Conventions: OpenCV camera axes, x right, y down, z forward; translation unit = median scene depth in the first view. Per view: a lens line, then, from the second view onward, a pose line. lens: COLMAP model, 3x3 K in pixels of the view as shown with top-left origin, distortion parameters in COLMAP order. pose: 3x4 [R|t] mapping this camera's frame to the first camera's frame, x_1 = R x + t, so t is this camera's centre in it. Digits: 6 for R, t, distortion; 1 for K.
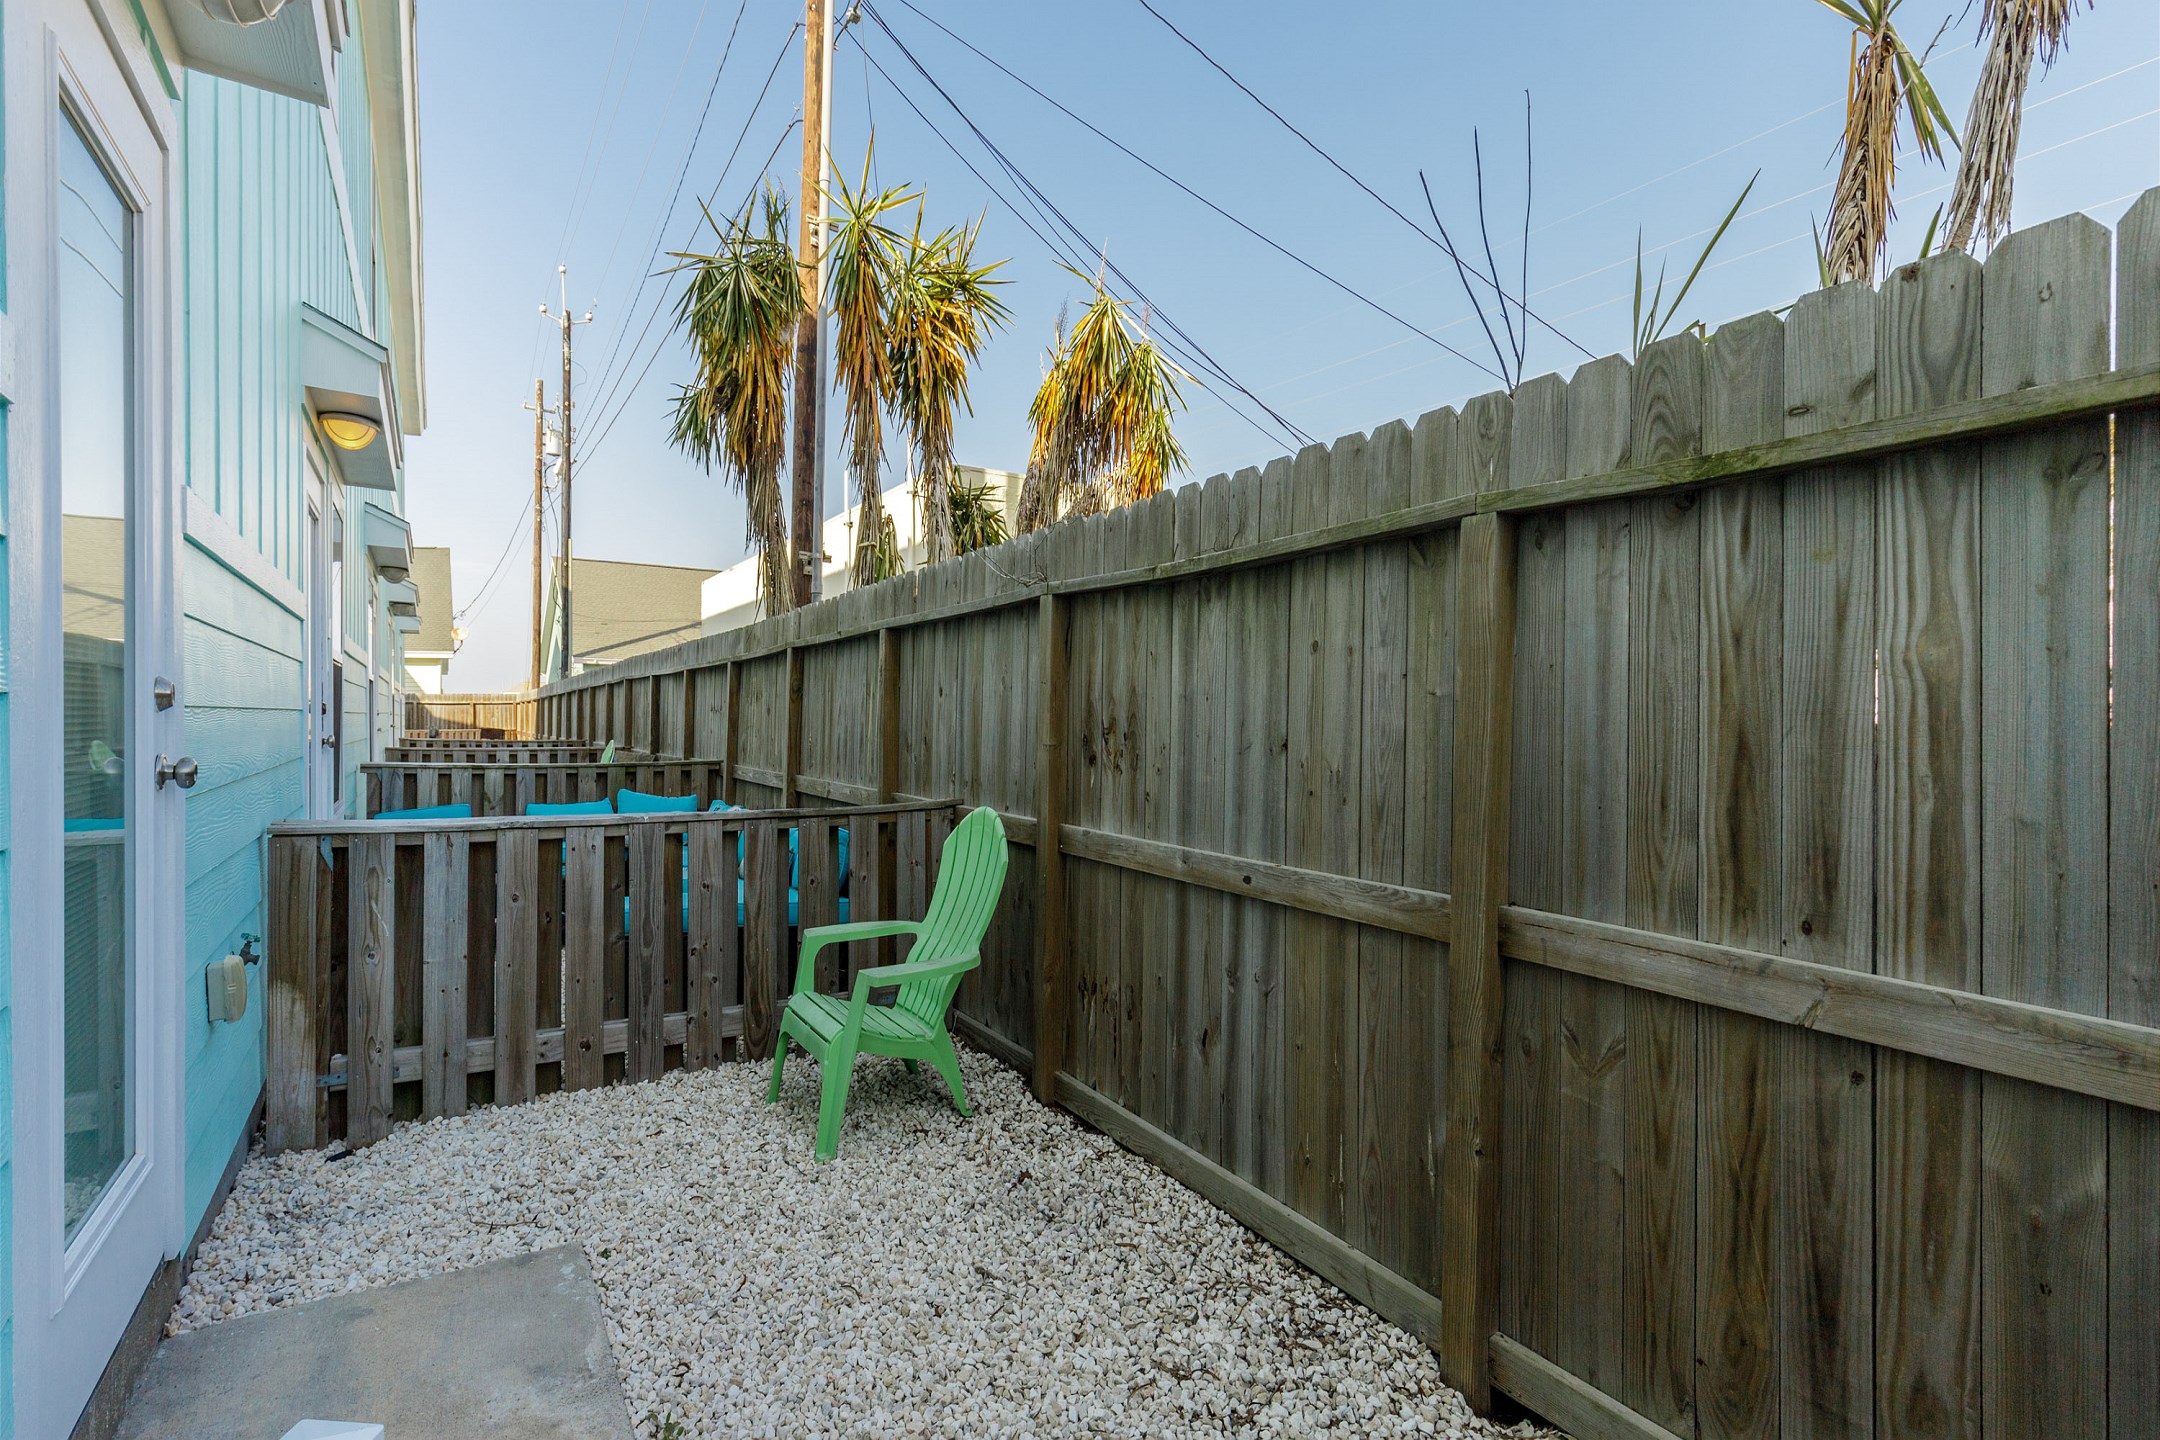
lens RADIAL K [[1051.2, 0, 1083.5], [0, 1051.2, 736.9], [0, 0, 1]] dist [-0.002174, -0.000816]
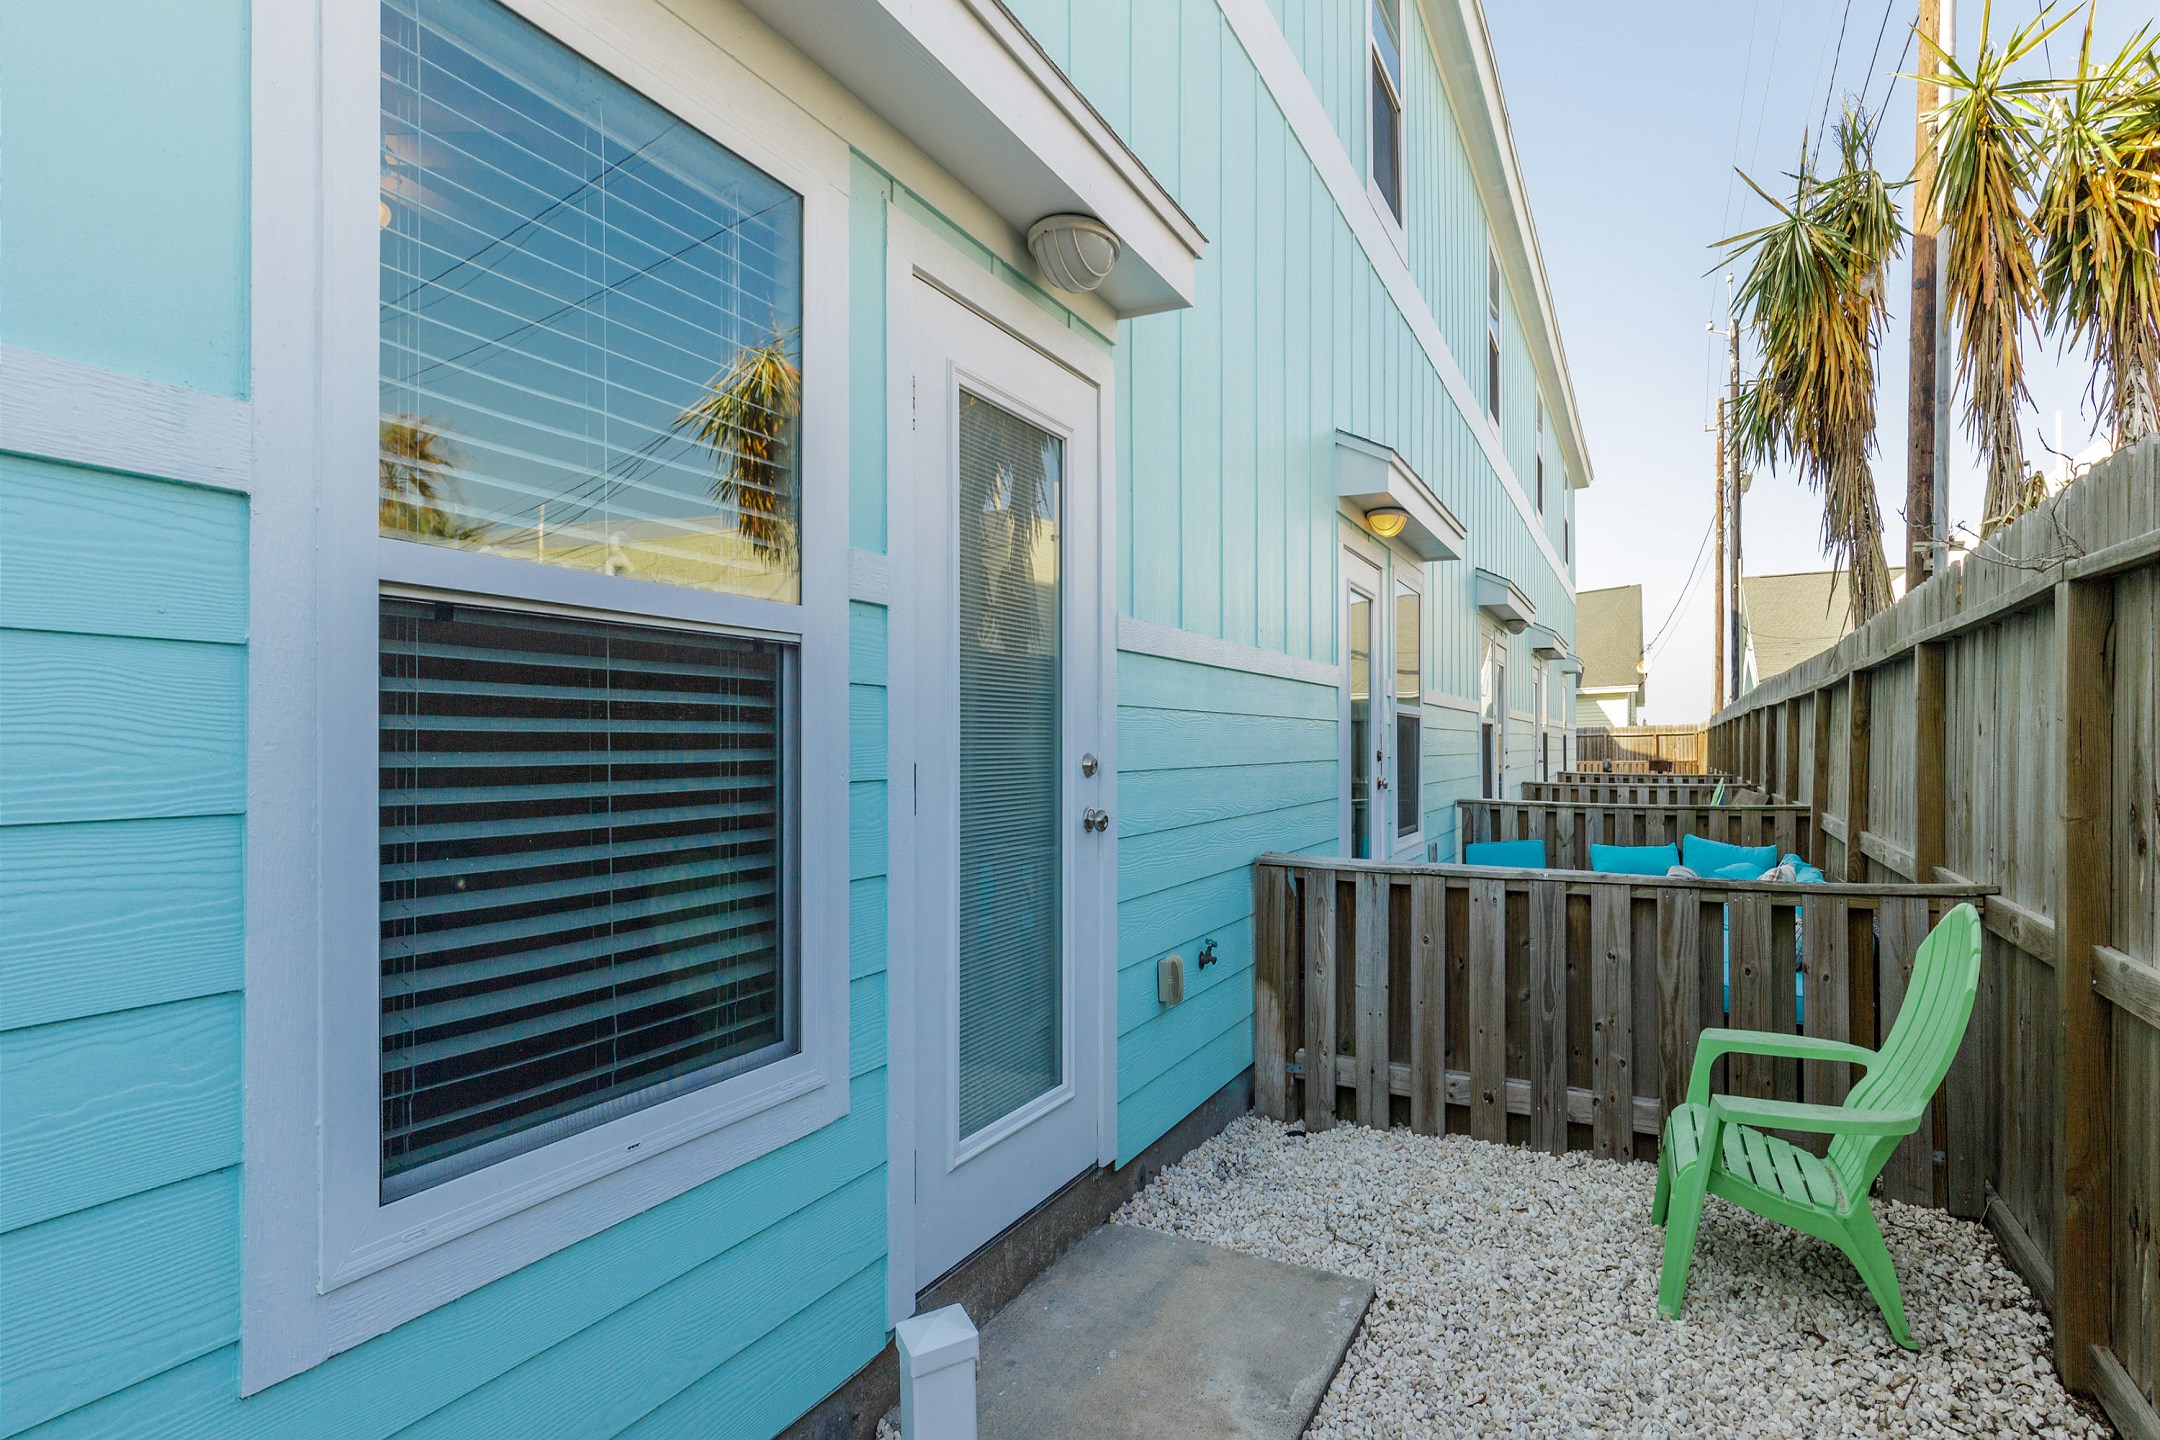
lens RADIAL K [[1051.2, 0, 1083.5], [0, 1051.2, 736.9], [0, 0, 1]] dist [-0.002174, -0.000816]
pose [[0.496724, -0.024463, -0.867564, 0.212932], [0.001213, 0.999621, -0.027492, -0.023317], [0.867908, 0.012604, 0.496565, 0.162660]]
